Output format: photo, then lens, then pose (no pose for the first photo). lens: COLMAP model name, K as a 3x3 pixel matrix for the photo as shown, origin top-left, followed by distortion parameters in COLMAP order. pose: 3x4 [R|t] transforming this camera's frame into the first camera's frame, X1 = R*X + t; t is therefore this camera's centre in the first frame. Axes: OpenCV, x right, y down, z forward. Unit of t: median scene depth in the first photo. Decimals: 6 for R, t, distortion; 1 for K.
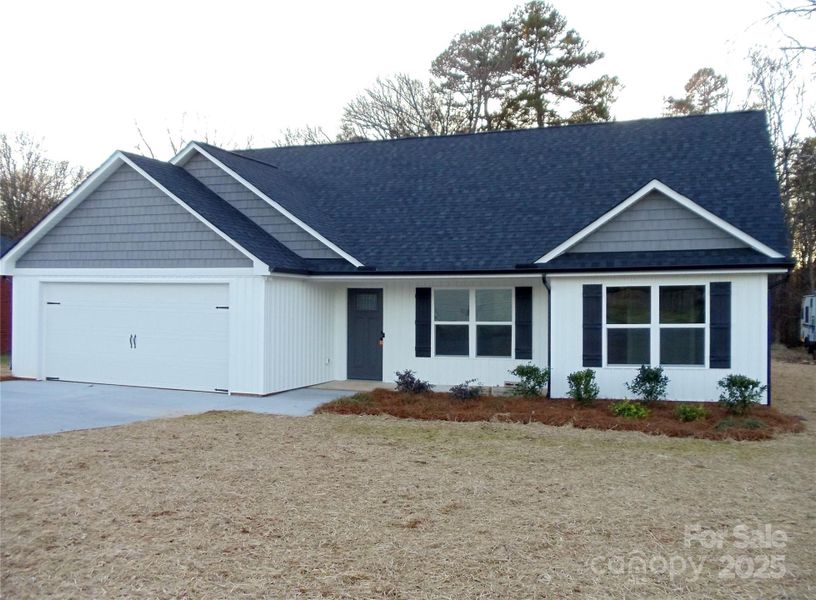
lens RADIAL K [[774.1, 0, 426.9], [0, 774.1, 297.0], [0, 0, 1]] dist [-0.060068, 0.008547]
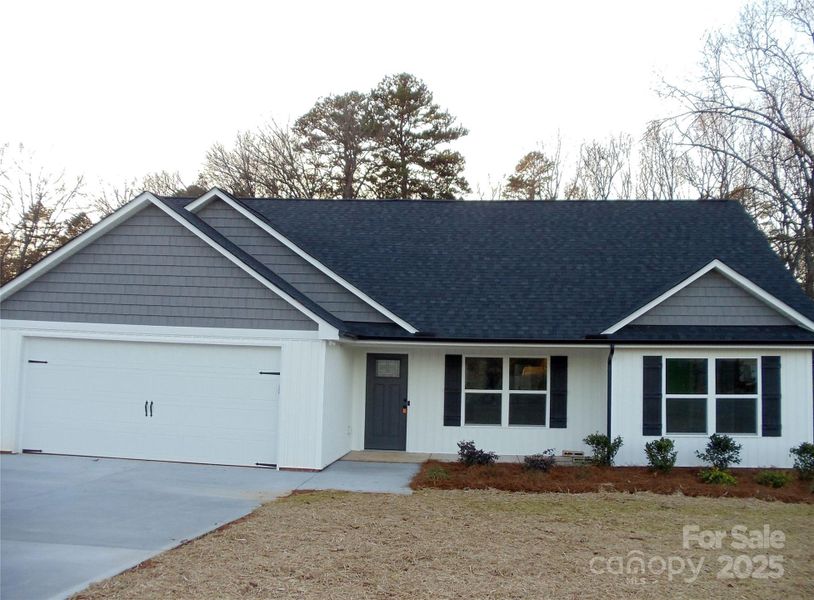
lens RADIAL K [[772.2, 0, 425.8], [0, 772.2, 297.0], [0, 0, 1]] dist [-0.060068, 0.008547]
pose [[0.963209, 0.041744, 0.265492, -0.327974], [-0.019834, 0.996211, -0.084680, -0.001485], [-0.268021, 0.076299, 0.960387, 0.073306]]
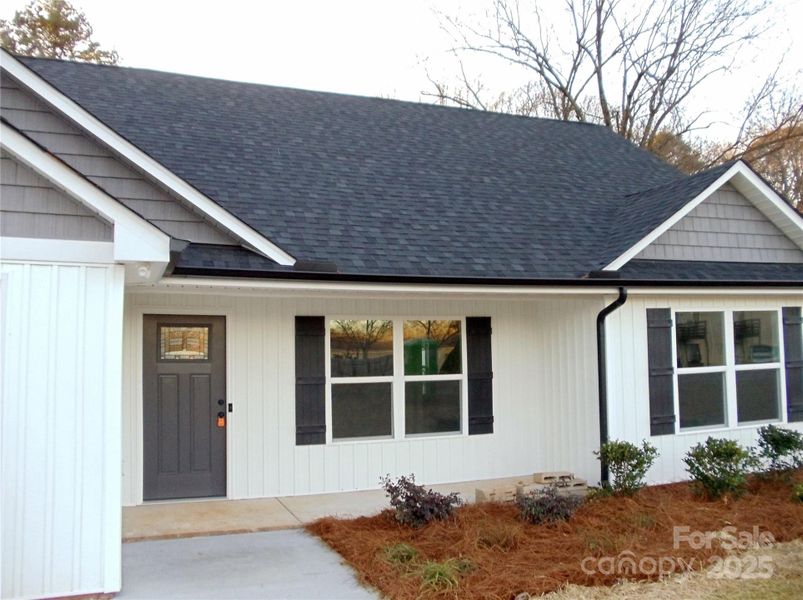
lens RADIAL K [[767.1, 0, 401.5], [0, 767.1, 300.0], [0, 0, 1]] dist [-0.111588, 0.016344]
pose [[0.750951, 0.035261, 0.659416, -0.339664], [0.015096, 0.997396, -0.070526, 0.017057], [-0.660185, 0.062916, 0.748463, 0.606459]]
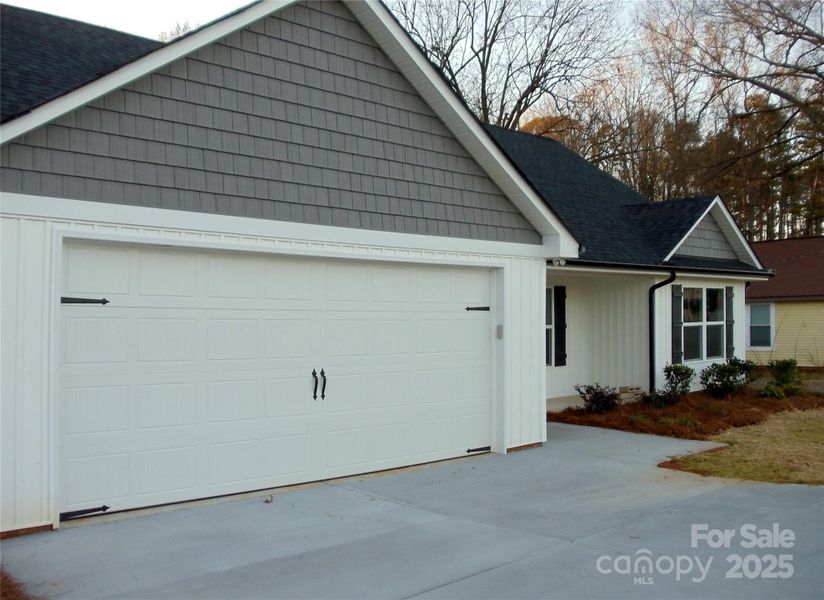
lens RADIAL K [[794.0, 0, 411.0], [0, 794.0, 321.4], [0, 0, 1]] dist [-0.043732, -0.002929]
pose [[0.452258, -0.015561, 0.891751, -0.820425], [0.006939, 0.999879, 0.013928, 0.014307], [-0.891860, -0.000111, 0.452311, 0.765640]]
